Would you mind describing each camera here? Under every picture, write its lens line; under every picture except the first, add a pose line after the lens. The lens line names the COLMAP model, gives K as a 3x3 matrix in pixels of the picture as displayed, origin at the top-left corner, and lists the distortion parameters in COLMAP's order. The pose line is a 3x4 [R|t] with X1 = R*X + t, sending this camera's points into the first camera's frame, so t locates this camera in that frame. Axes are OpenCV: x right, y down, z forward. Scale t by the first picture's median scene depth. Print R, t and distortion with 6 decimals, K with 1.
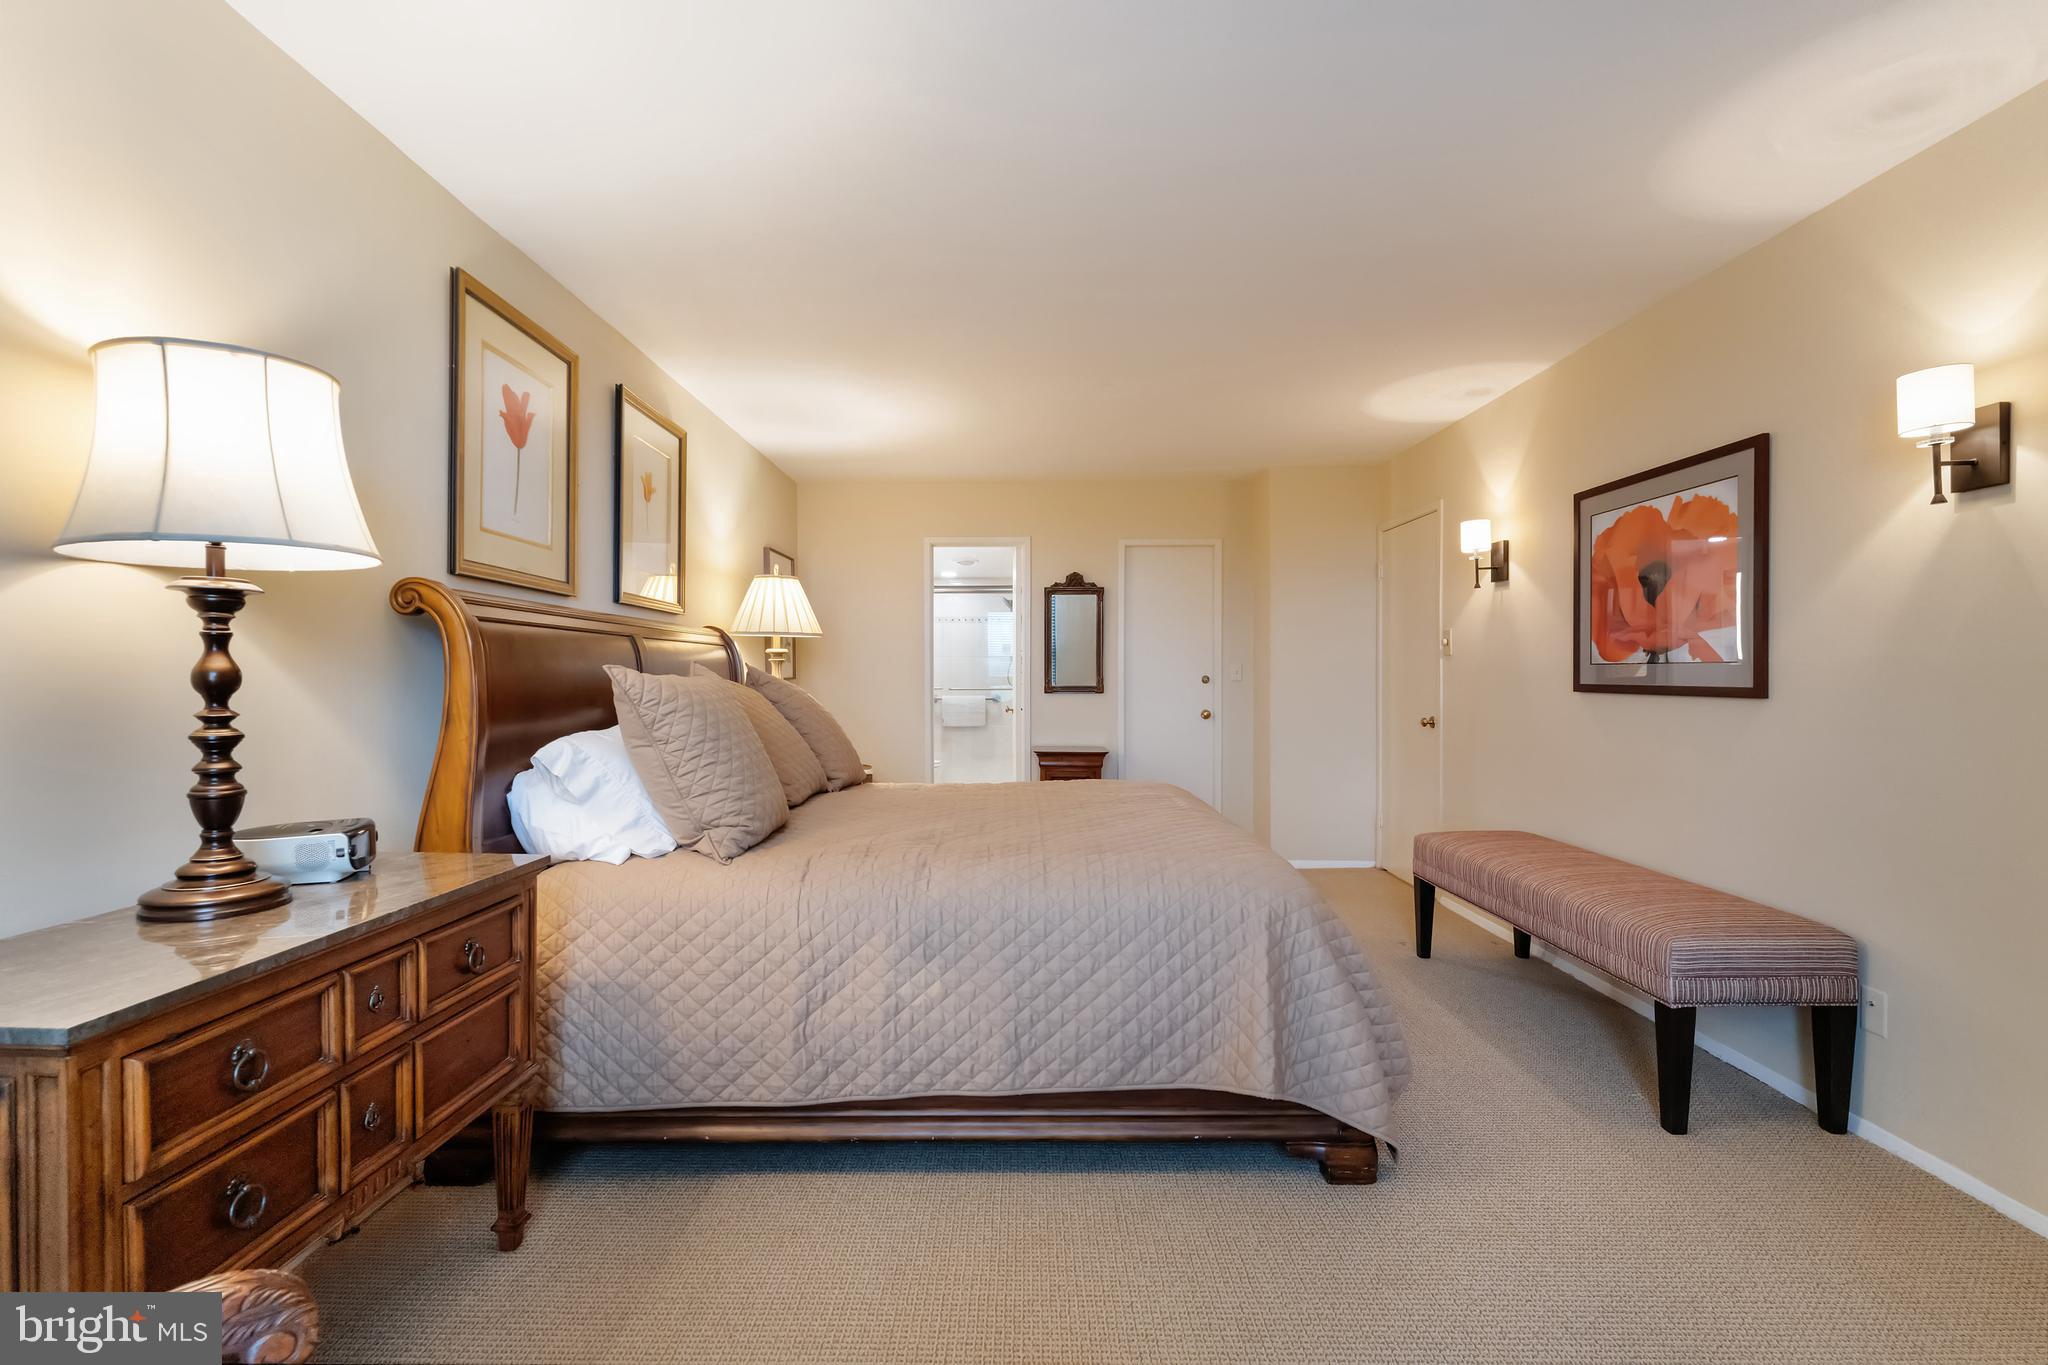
lens RADIAL K [[965.7, 0, 1023.7], [0, 965.7, 674.5], [0, 0, 1]] dist [0.000036, -0.000006]
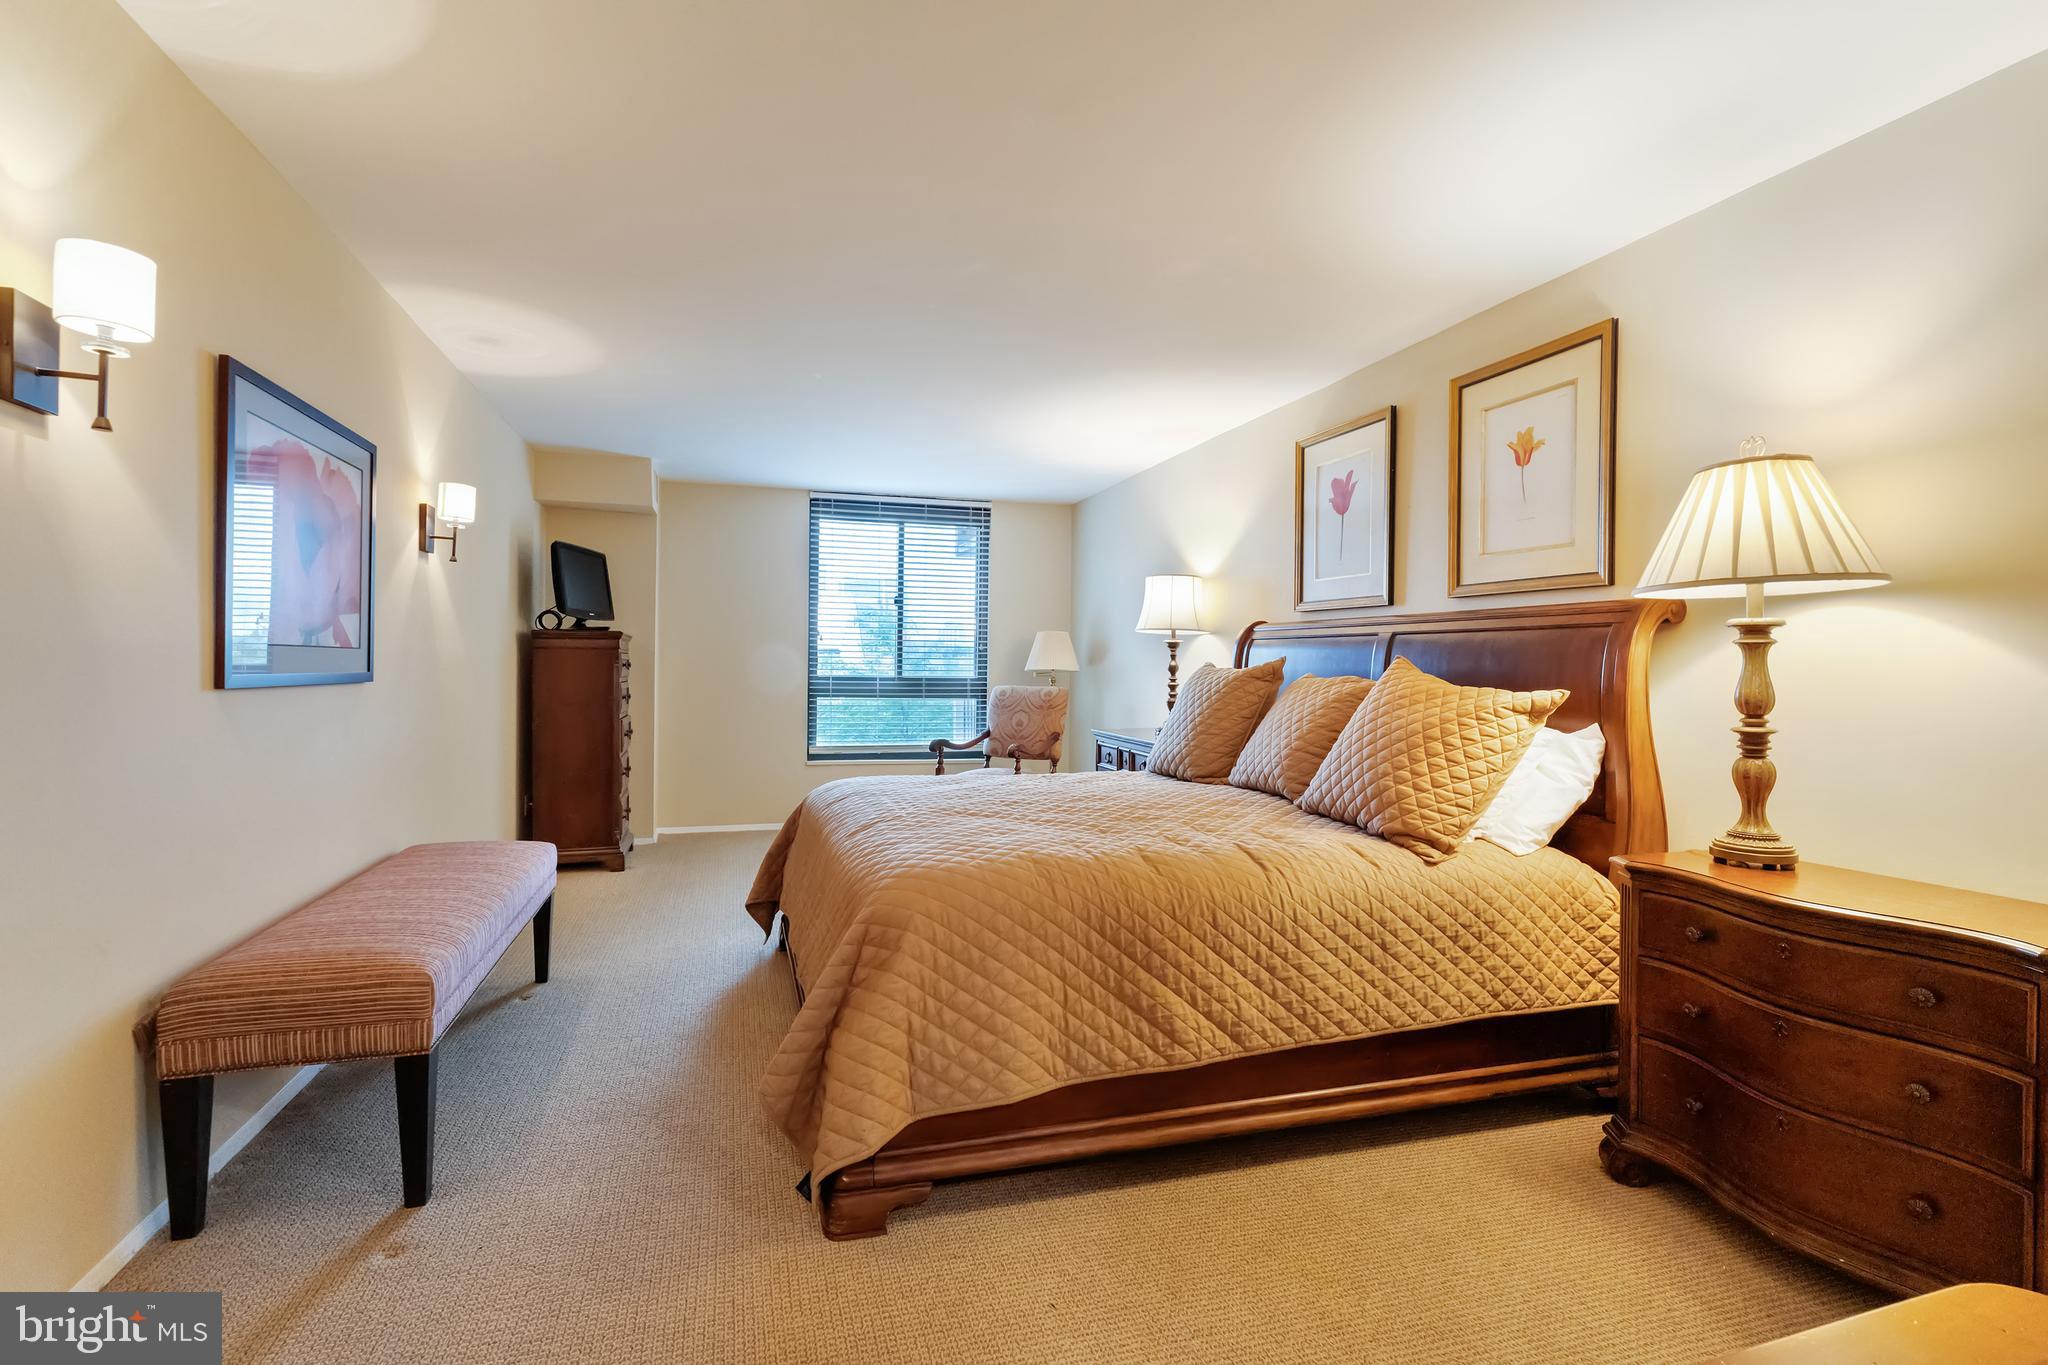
lens RADIAL K [[919.6, 0, 1024.0], [0, 919.6, 682.5], [0, 0, 1]] dist [0.002883, 0.000534]
pose [[-0.957787, -0.002271, -0.287470, 0.281547], [-0.007952, 0.999795, 0.018598, -0.000905], [0.287369, 0.020099, -0.957609, 1.890167]]
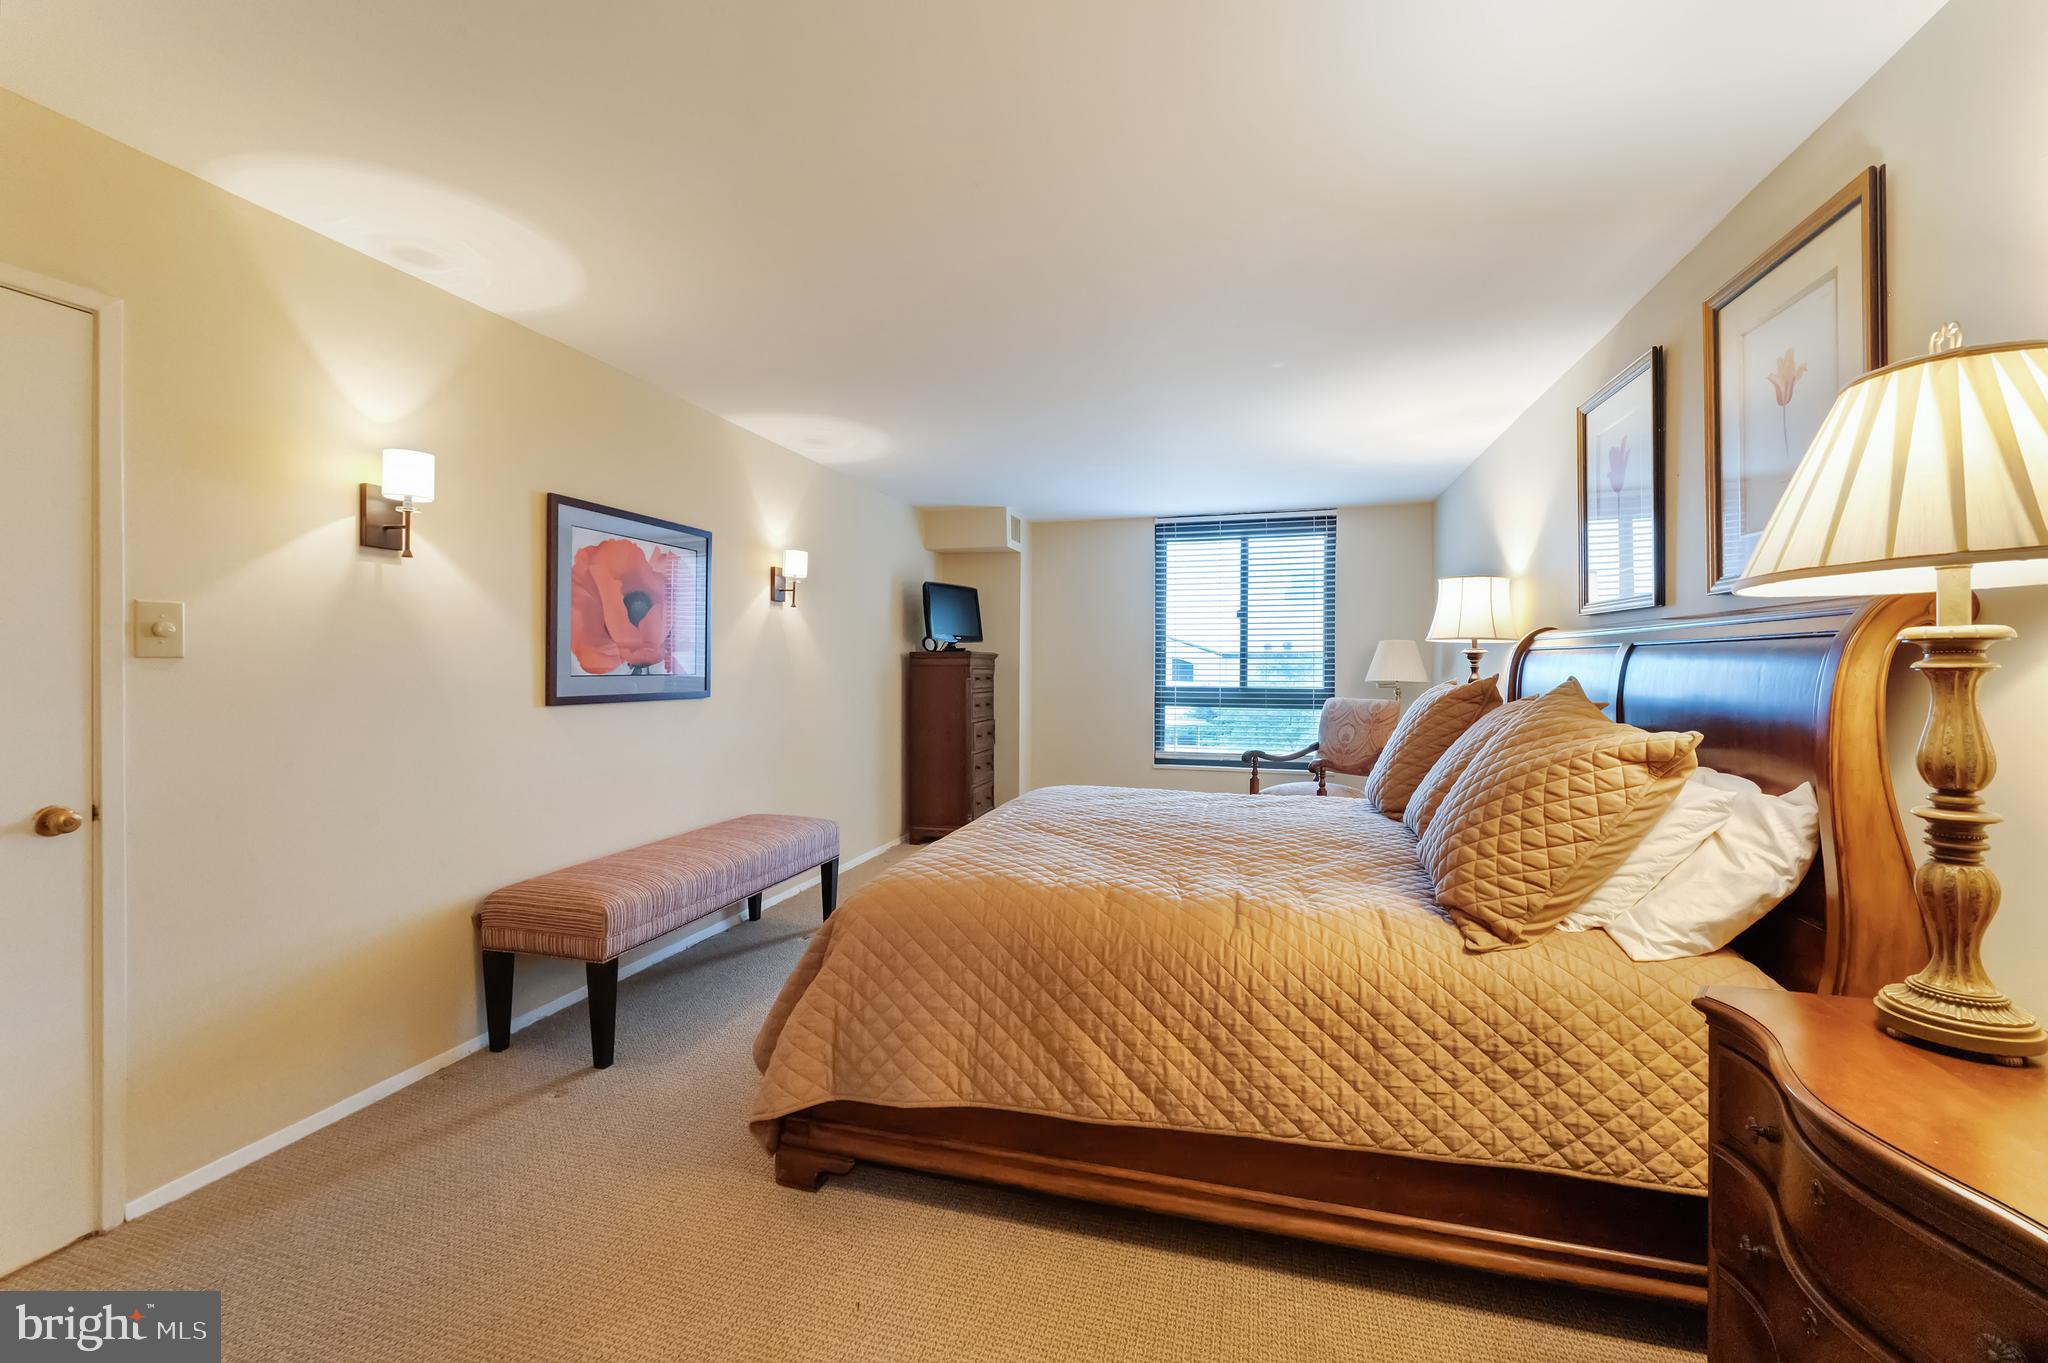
lens RADIAL K [[846.7, 0, 1020.2], [0, 846.7, 673.0], [0, 0, 1]] dist [0.000121, -0.000415]
pose [[-0.963096, -0.001063, 0.269156, -0.093733], [0.000718, 0.999978, 0.006519, -0.020457], [-0.269158, 0.006472, -0.963074, 1.864628]]
